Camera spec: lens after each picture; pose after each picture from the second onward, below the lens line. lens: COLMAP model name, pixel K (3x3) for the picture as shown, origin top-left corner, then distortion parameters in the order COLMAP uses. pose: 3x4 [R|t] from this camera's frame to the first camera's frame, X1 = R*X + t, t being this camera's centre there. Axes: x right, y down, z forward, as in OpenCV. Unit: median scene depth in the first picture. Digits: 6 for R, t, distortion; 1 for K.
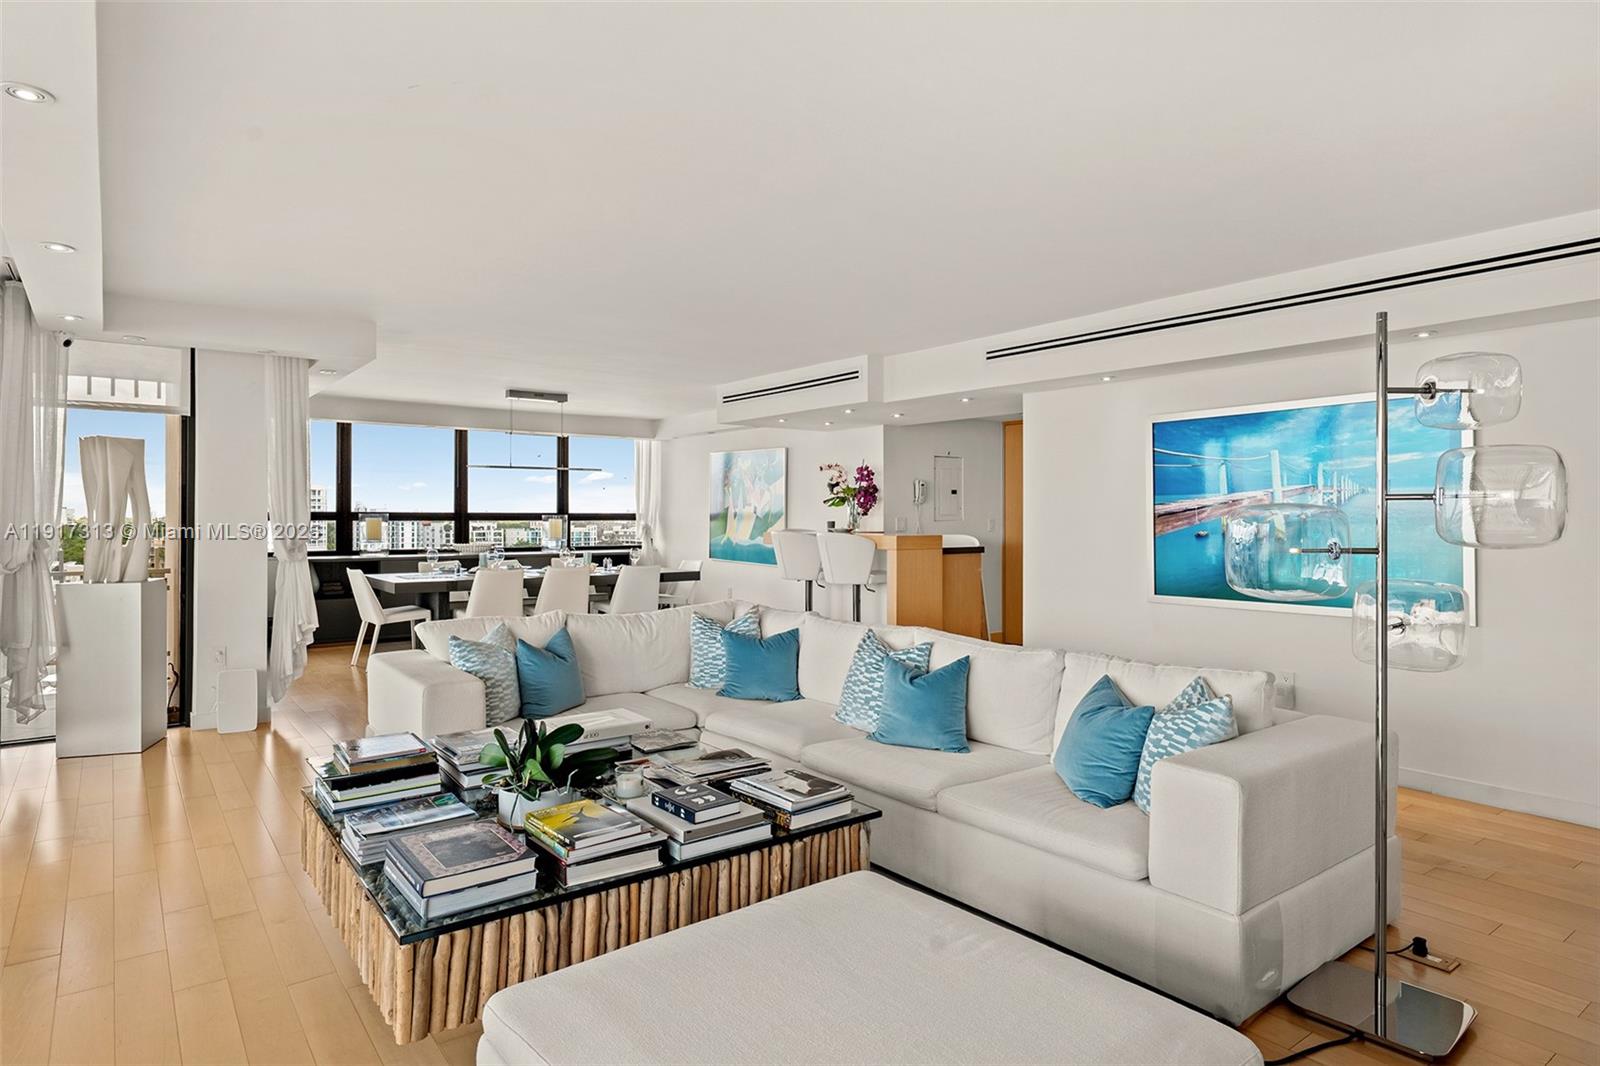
lens RADIAL K [[913.1, 0, 801.4], [0, 913.1, 504.0], [0, 0, 1]] dist [0.010655, 0.000552]
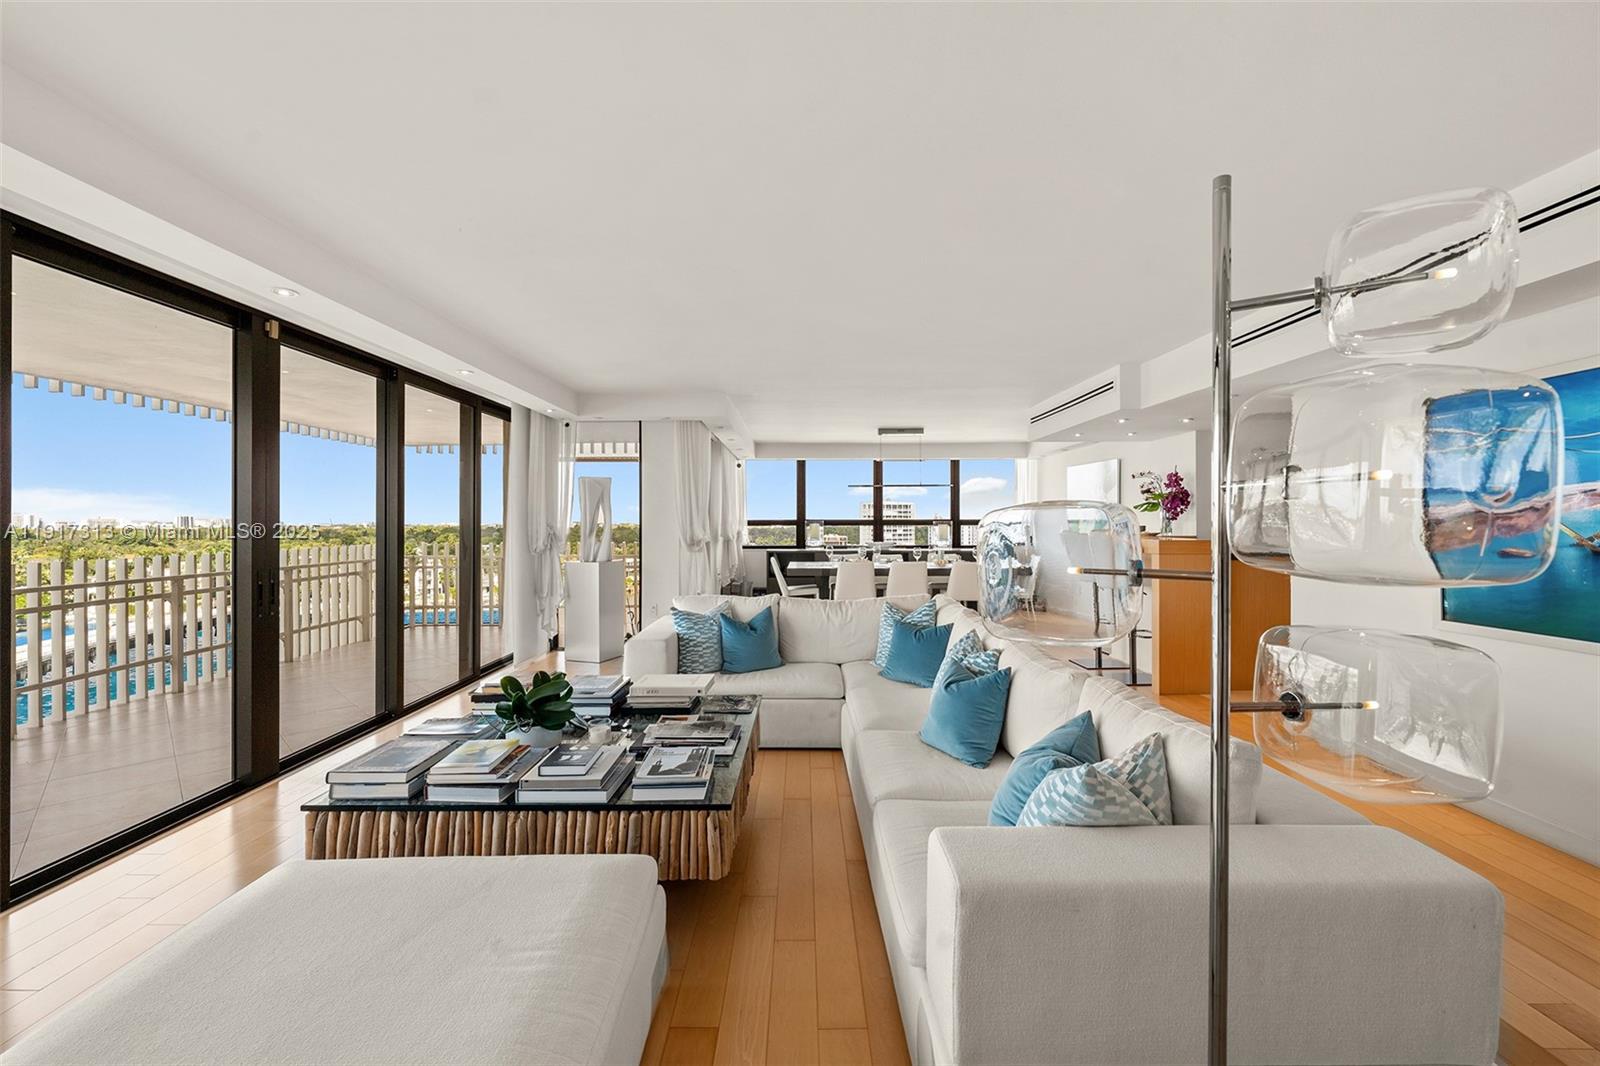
lens RADIAL K [[674.9, 0, 799.7], [0, 674.9, 516.8], [0, 0, 1]] dist [0.000126, 0.000092]
pose [[0.795354, -0.008721, -0.606083, 0.299530], [0.012371, 0.999922, 0.001847, 0.003322], [0.606019, -0.008967, 0.795400, 0.211800]]
